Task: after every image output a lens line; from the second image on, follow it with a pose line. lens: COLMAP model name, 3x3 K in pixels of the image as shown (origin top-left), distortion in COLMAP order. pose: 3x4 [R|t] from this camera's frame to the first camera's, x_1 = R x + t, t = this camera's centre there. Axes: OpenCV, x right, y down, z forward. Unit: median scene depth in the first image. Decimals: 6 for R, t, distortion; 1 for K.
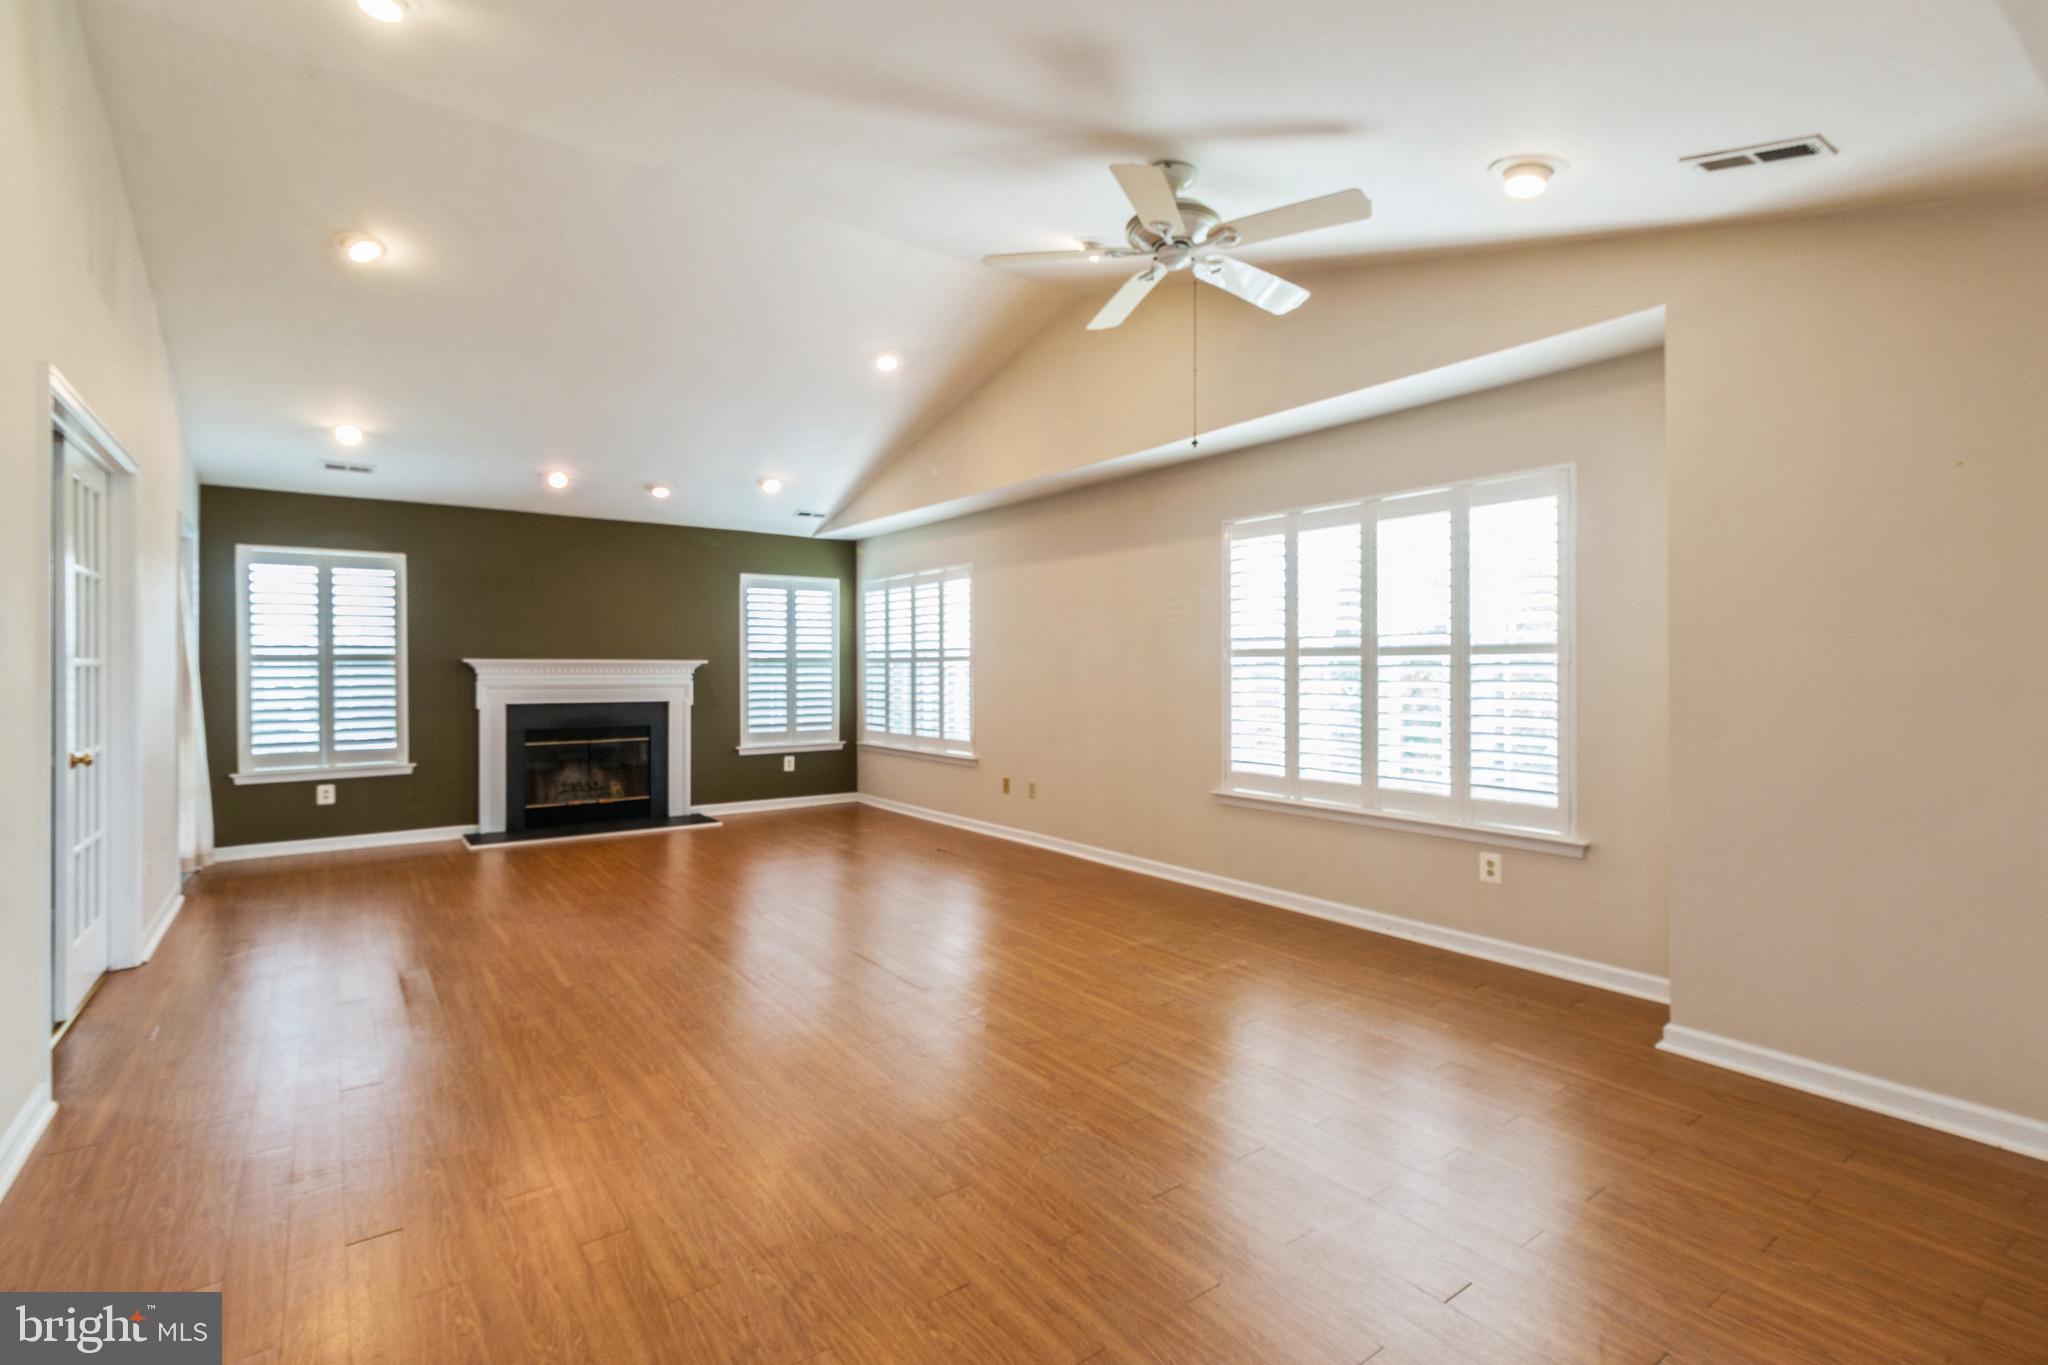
lens RADIAL K [[949.8, 0, 1009.2], [0, 949.8, 678.4], [0, 0, 1]] dist [-0.000361, 0.000453]
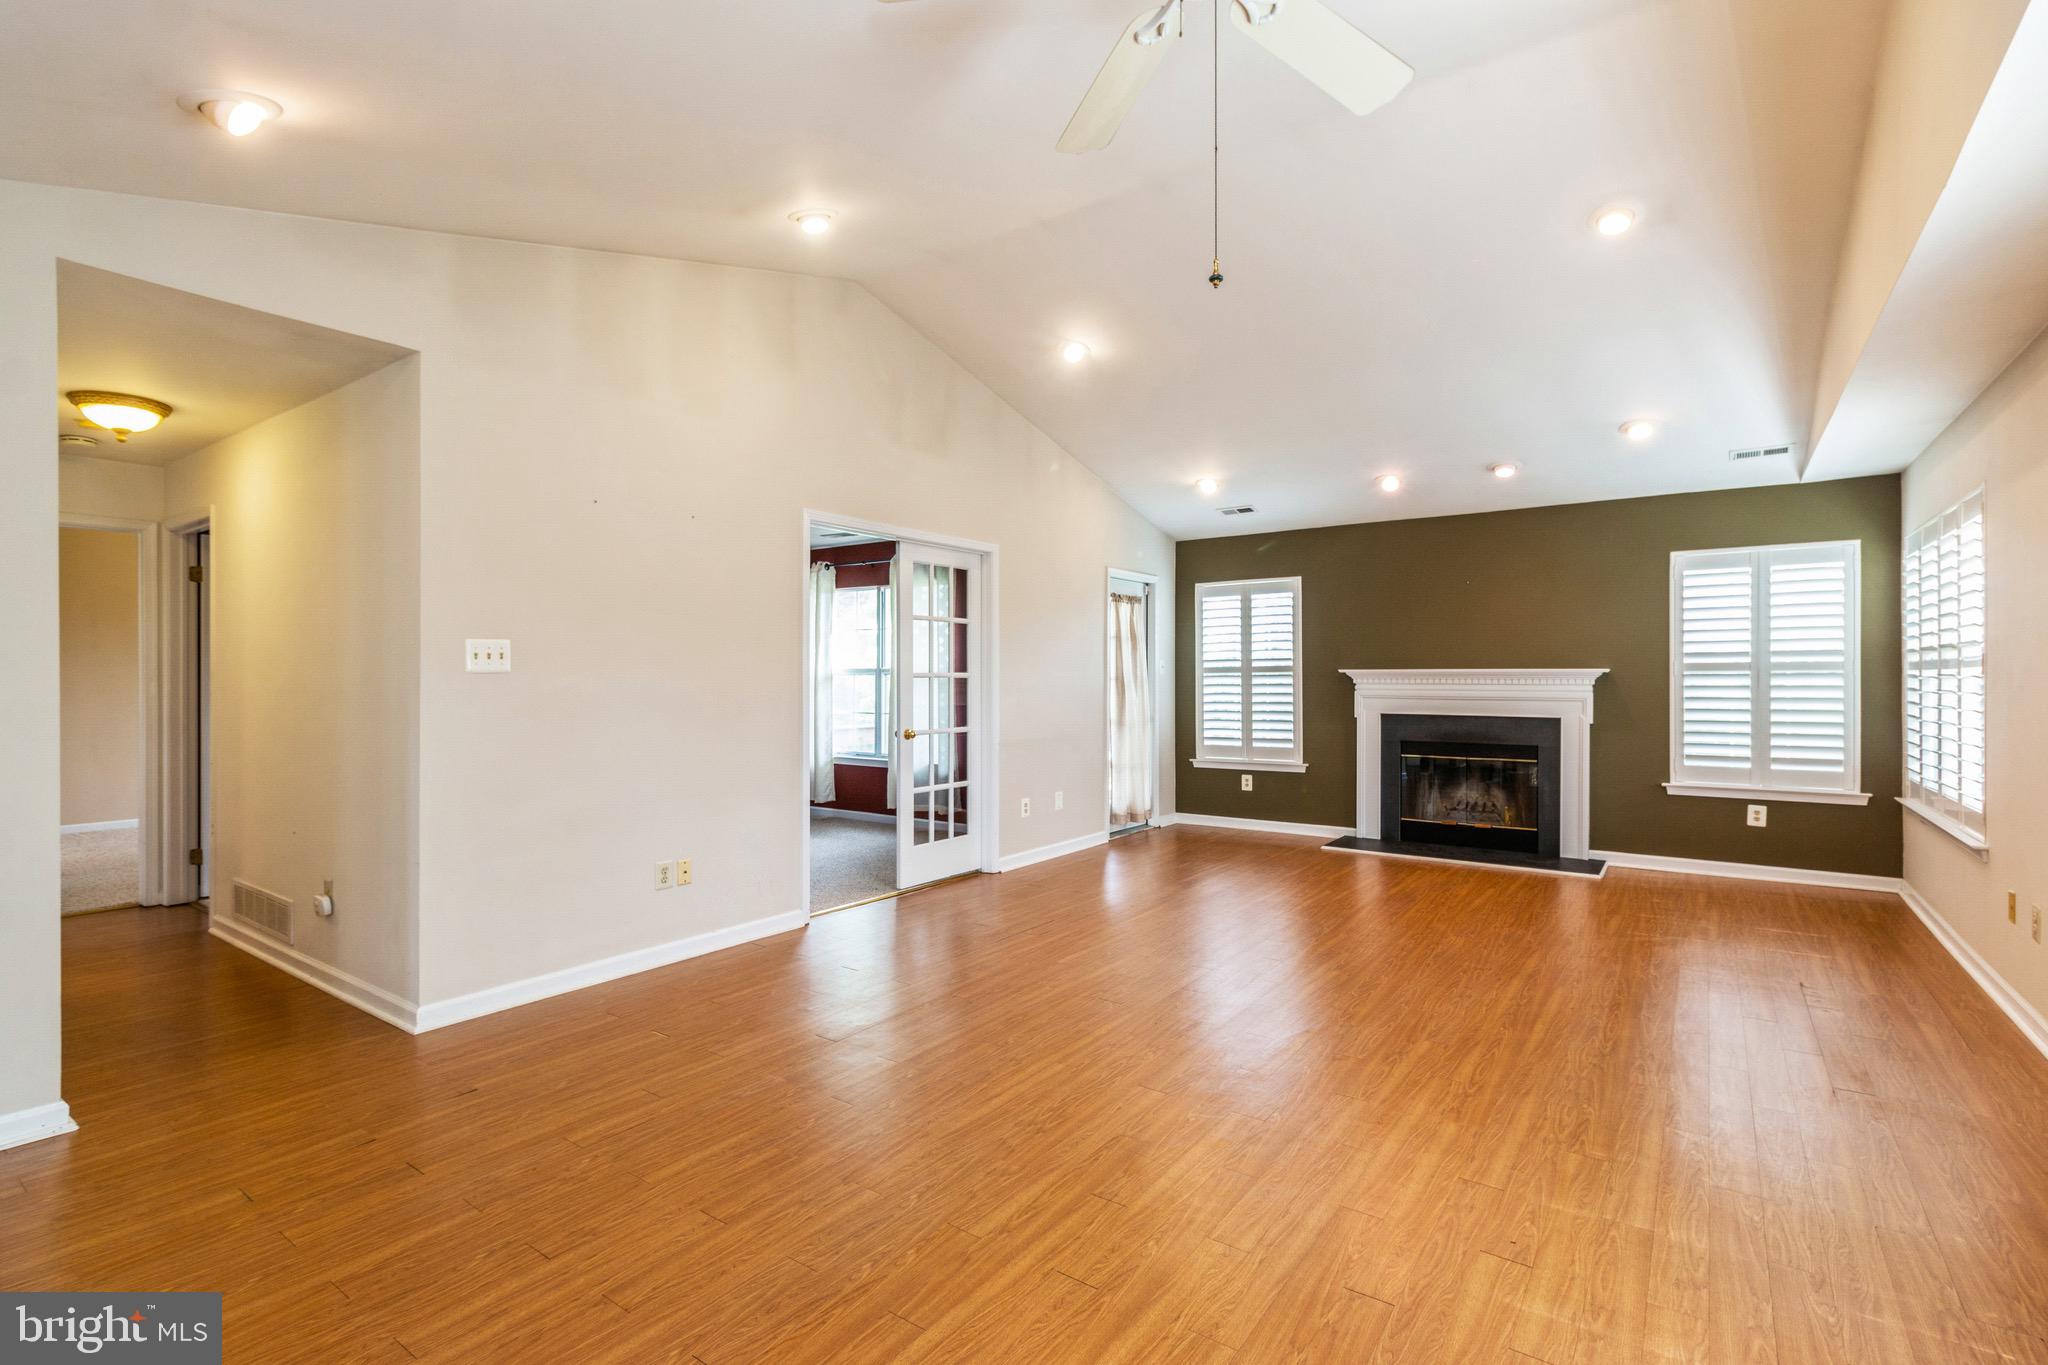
lens RADIAL K [[949.8, 0, 1014.4], [0, 949.8, 676.0], [0, 0, 1]] dist [-0.000361, 0.000453]
pose [[0.308330, -0.002014, -0.951277, 0.306898], [-0.010478, 0.999930, -0.005513, -0.003105], [0.951222, 0.011667, 0.308287, 0.316126]]
